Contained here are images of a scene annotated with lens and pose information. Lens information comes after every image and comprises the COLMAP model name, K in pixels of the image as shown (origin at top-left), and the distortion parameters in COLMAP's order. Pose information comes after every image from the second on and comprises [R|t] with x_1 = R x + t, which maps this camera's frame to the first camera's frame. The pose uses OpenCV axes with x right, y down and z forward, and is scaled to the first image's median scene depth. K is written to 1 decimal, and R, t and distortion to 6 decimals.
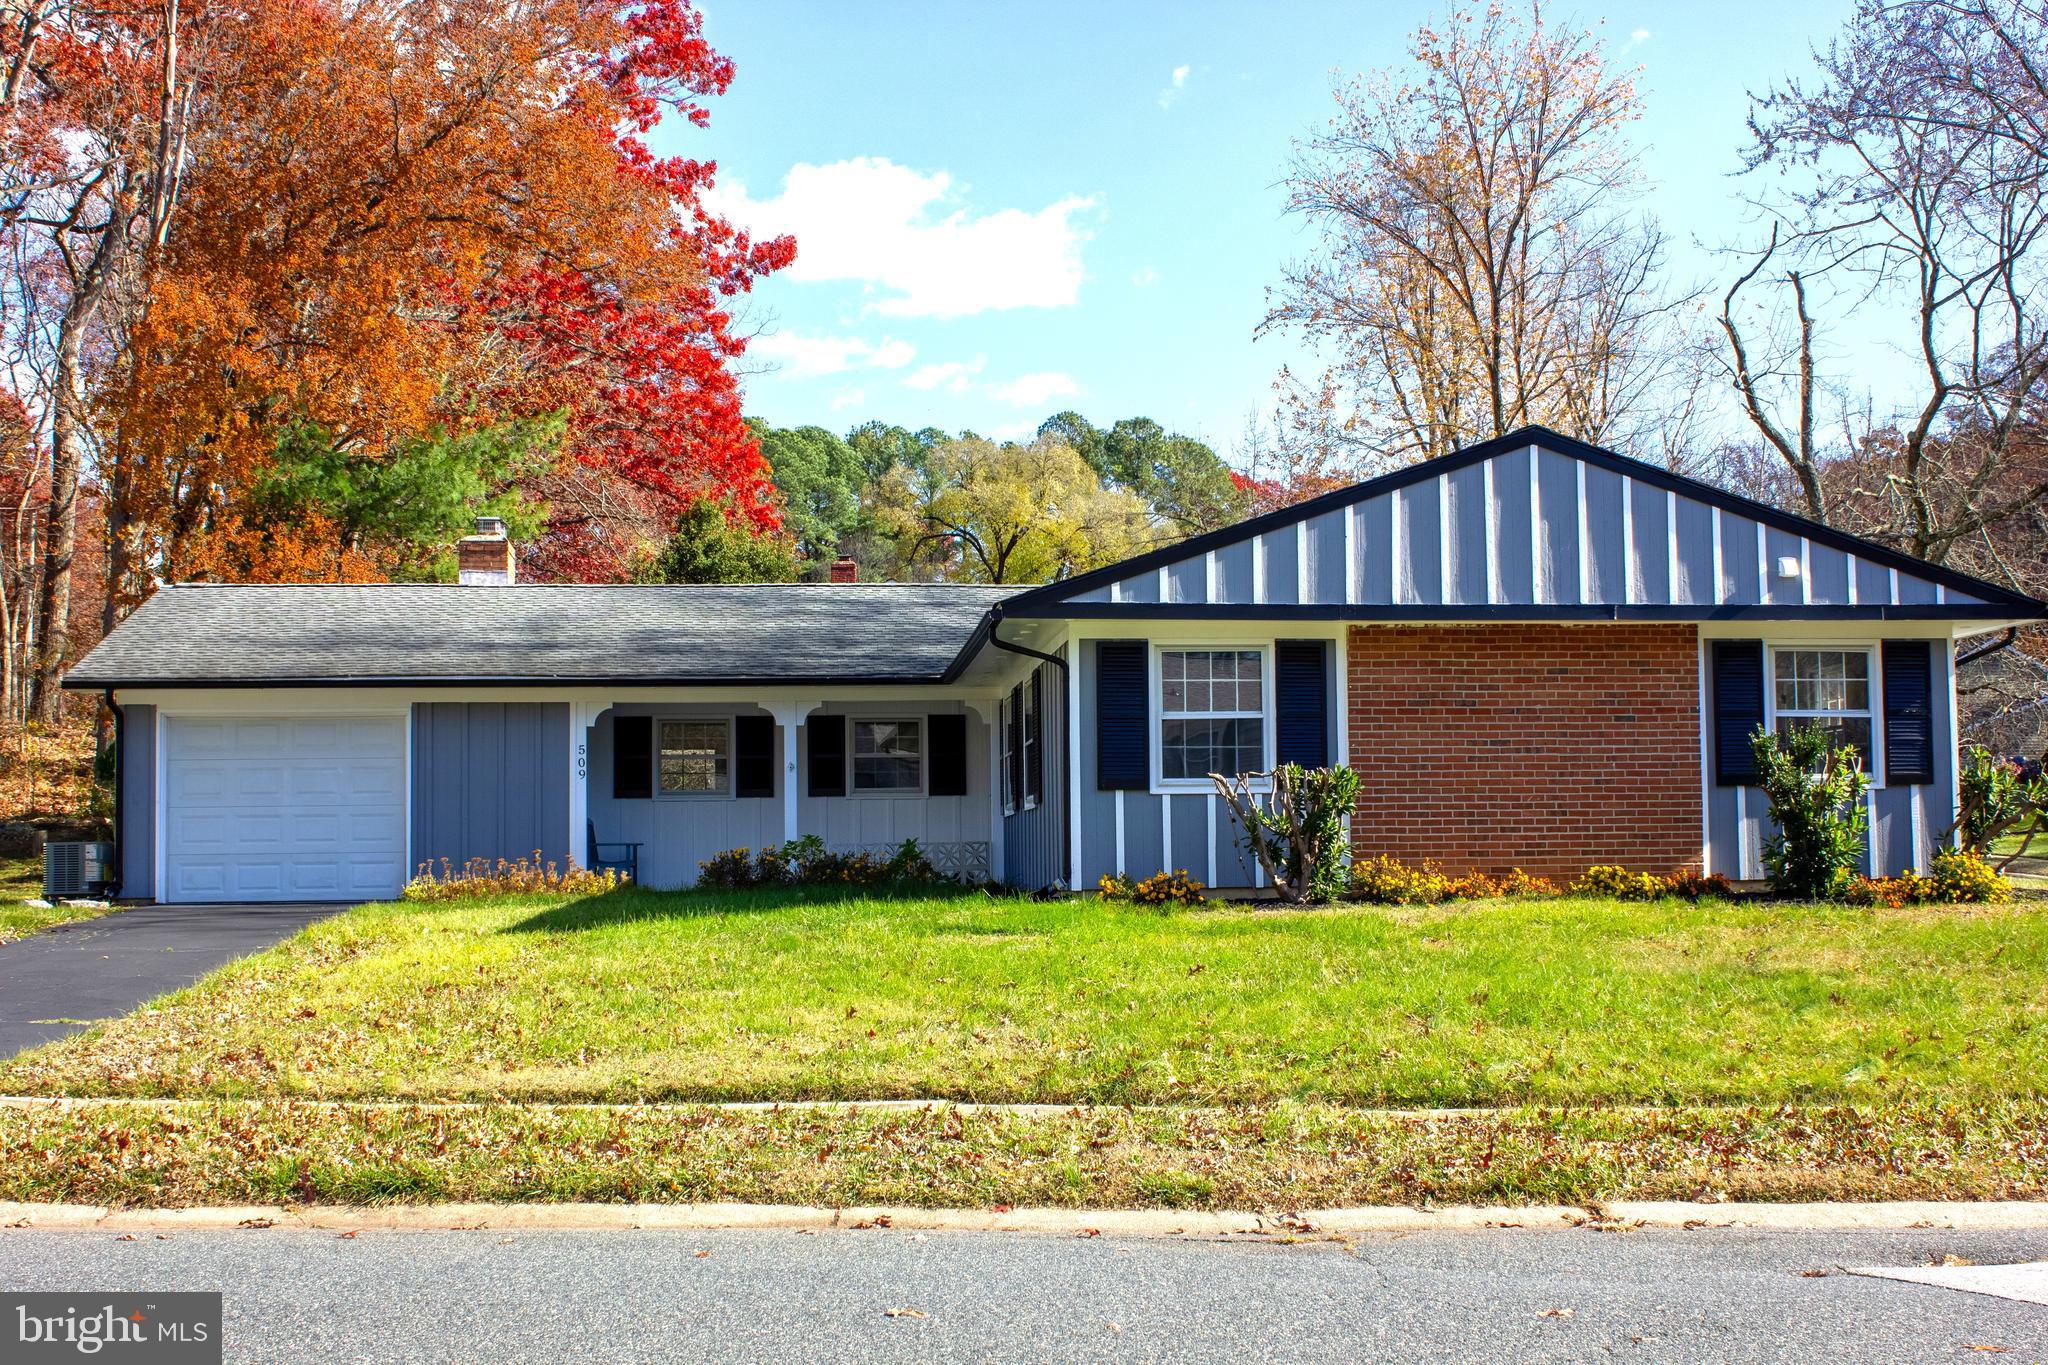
lens RADIAL K [[2723.2, 0, 1024.0], [0, 2723.2, 682.5], [0, 0, 1]] dist [-0.053669, 0.051597]
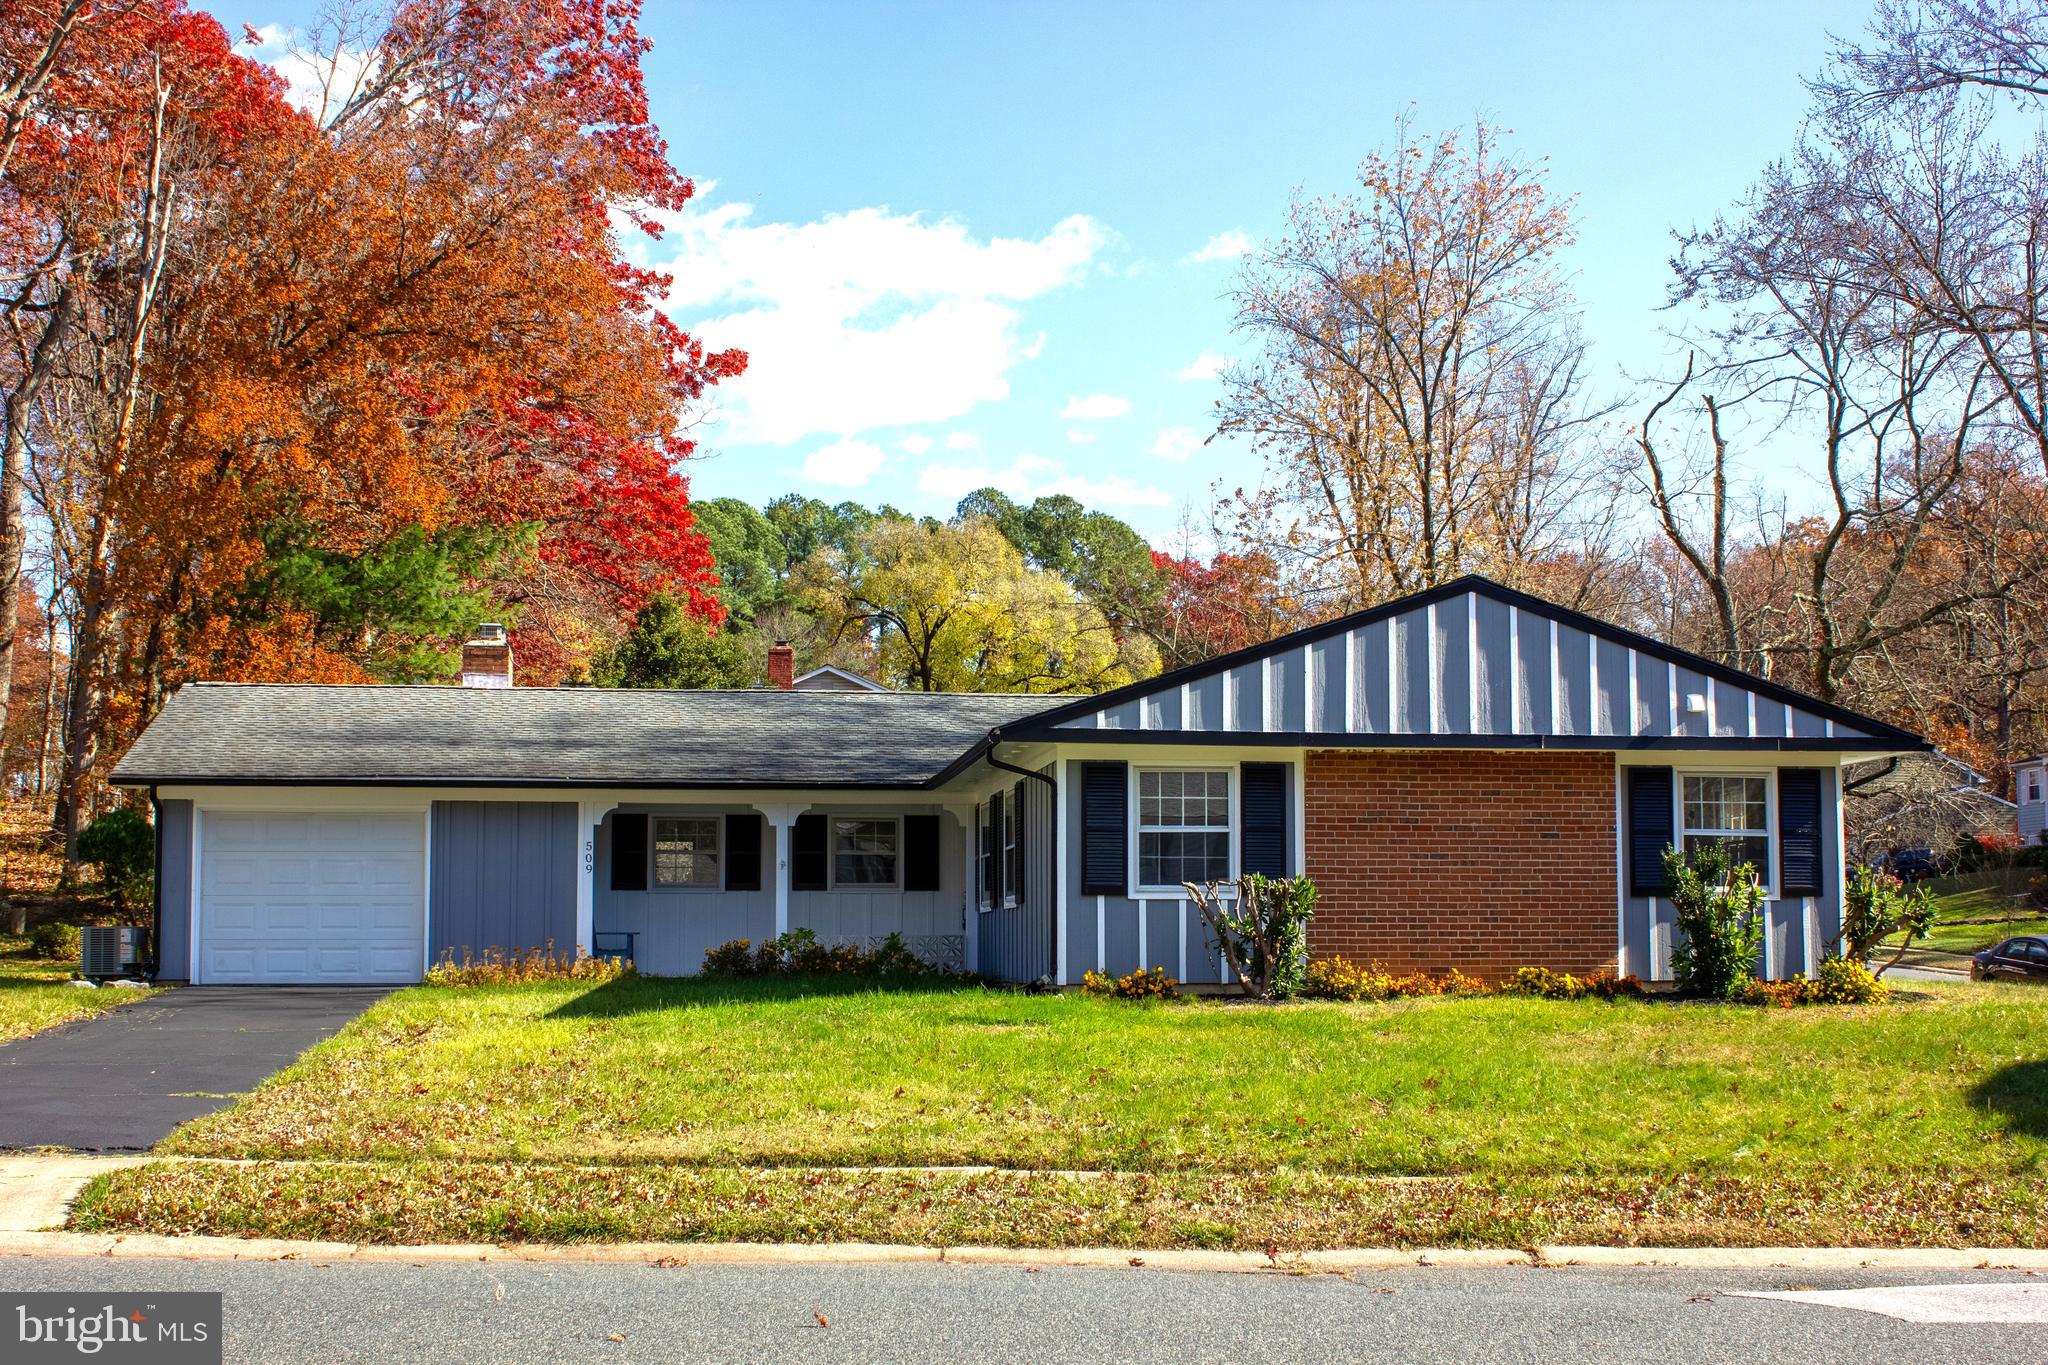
lens RADIAL K [[2800.9, 0, 1024.0], [0, 2800.9, 682.5], [0, 0, 1]] dist [-0.037813, -0.043229]
pose [[0.999301, 0.013442, 0.034880, -0.037864], [-0.012564, 0.999602, -0.025272, -0.018369], [-0.035206, 0.024816, 0.999072, -0.150978]]
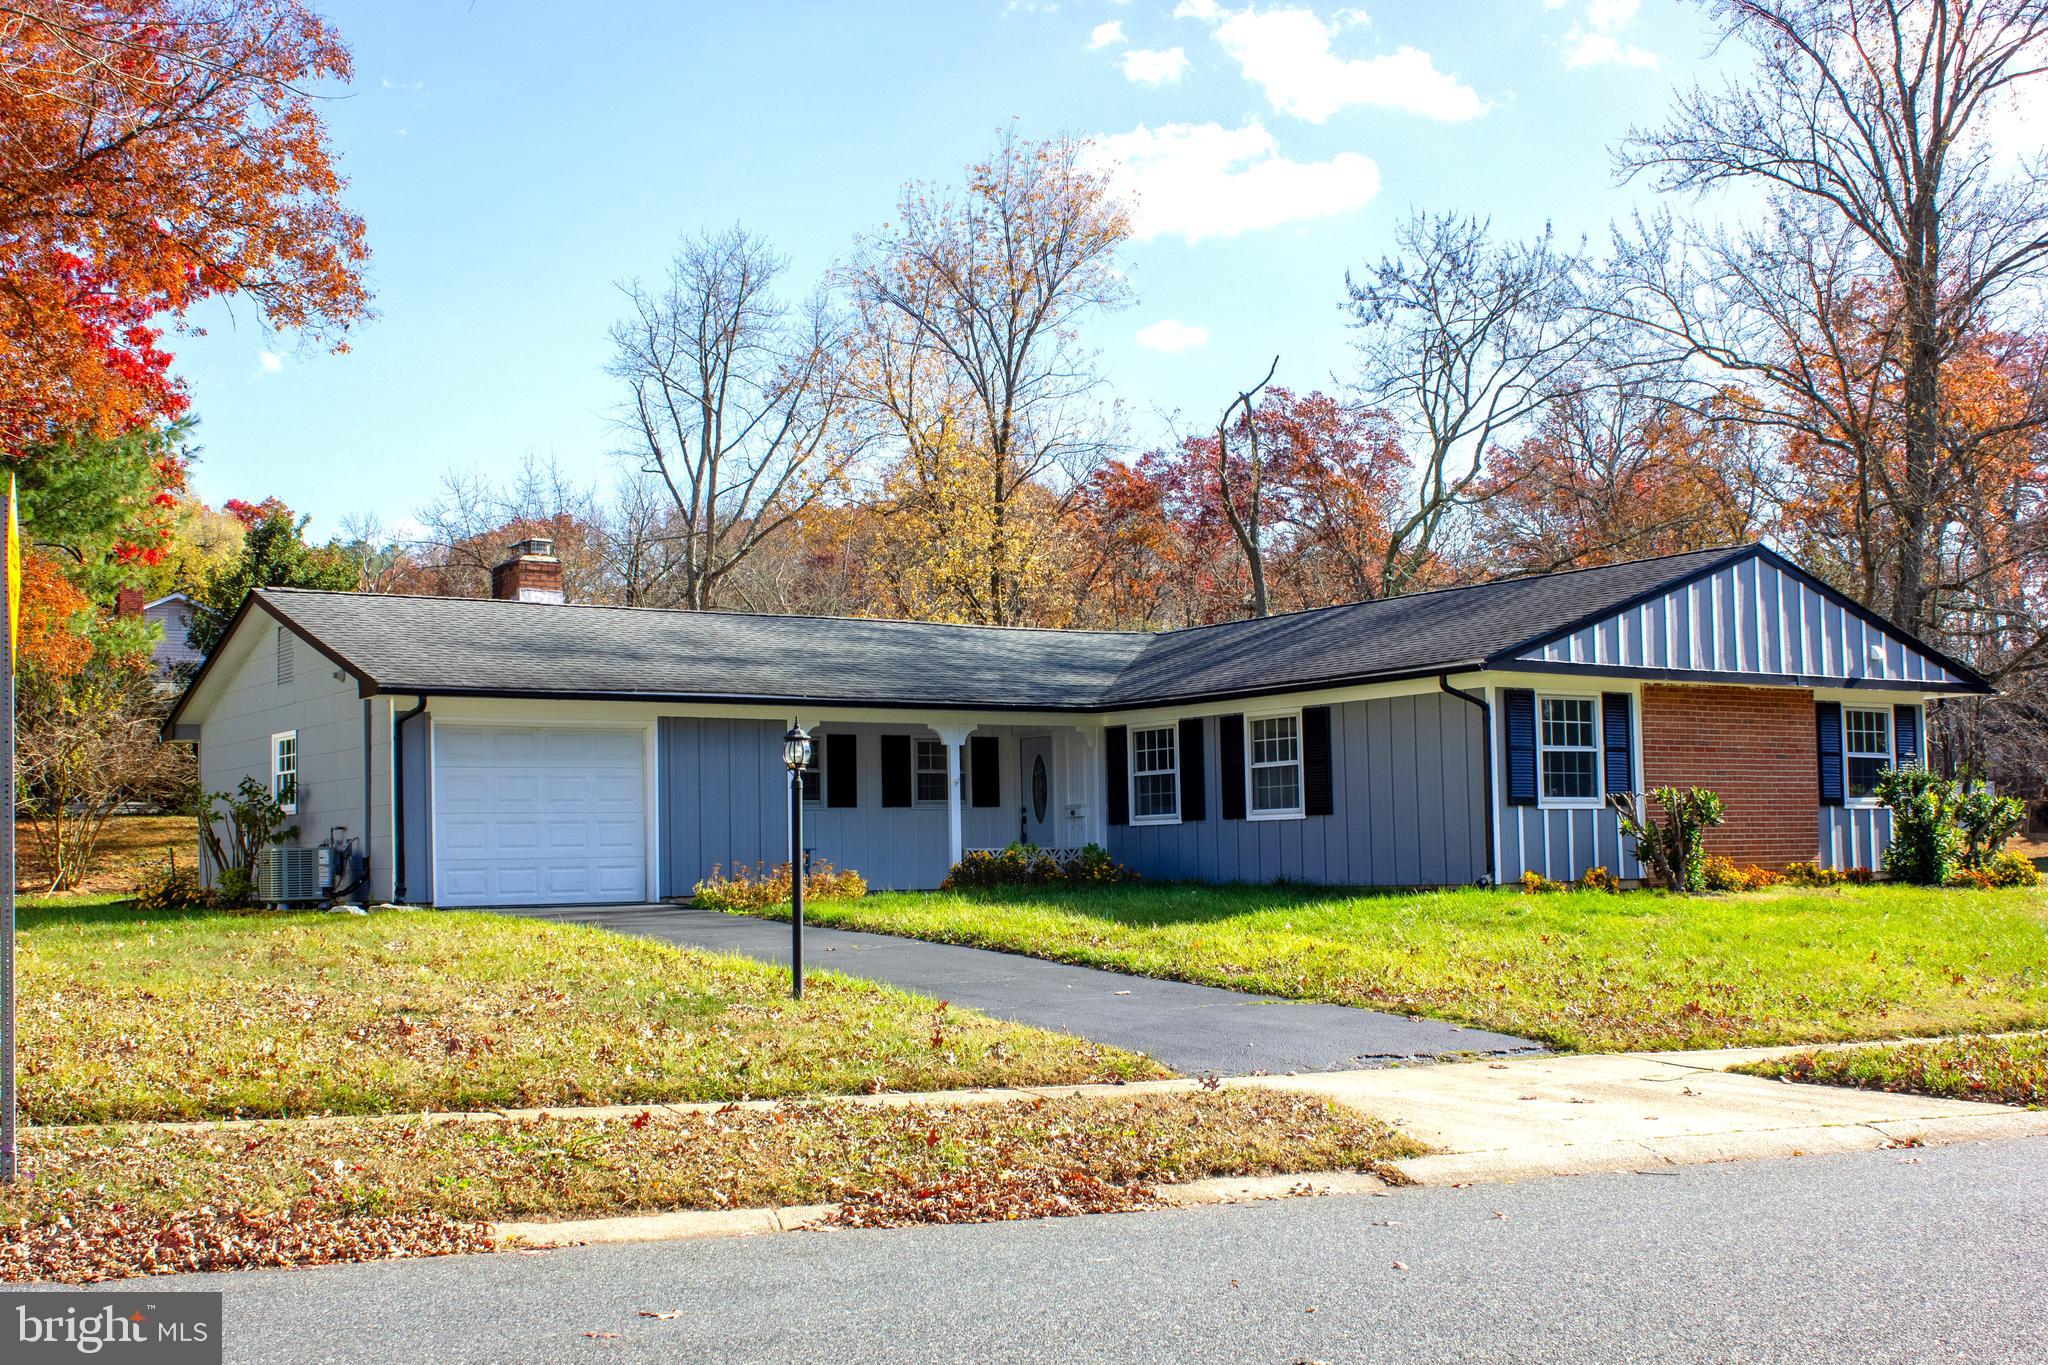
lens RADIAL K [[2454.7, 0, 1024.0], [0, 2454.7, 682.5], [0, 0, 1]] dist [-0.121657, 0.006312]
pose [[0.862289, 0.032897, 0.505346, -0.748774], [-0.028996, 0.999458, -0.015586, 0.006175], [-0.505585, -0.001213, 0.862776, 0.127404]]
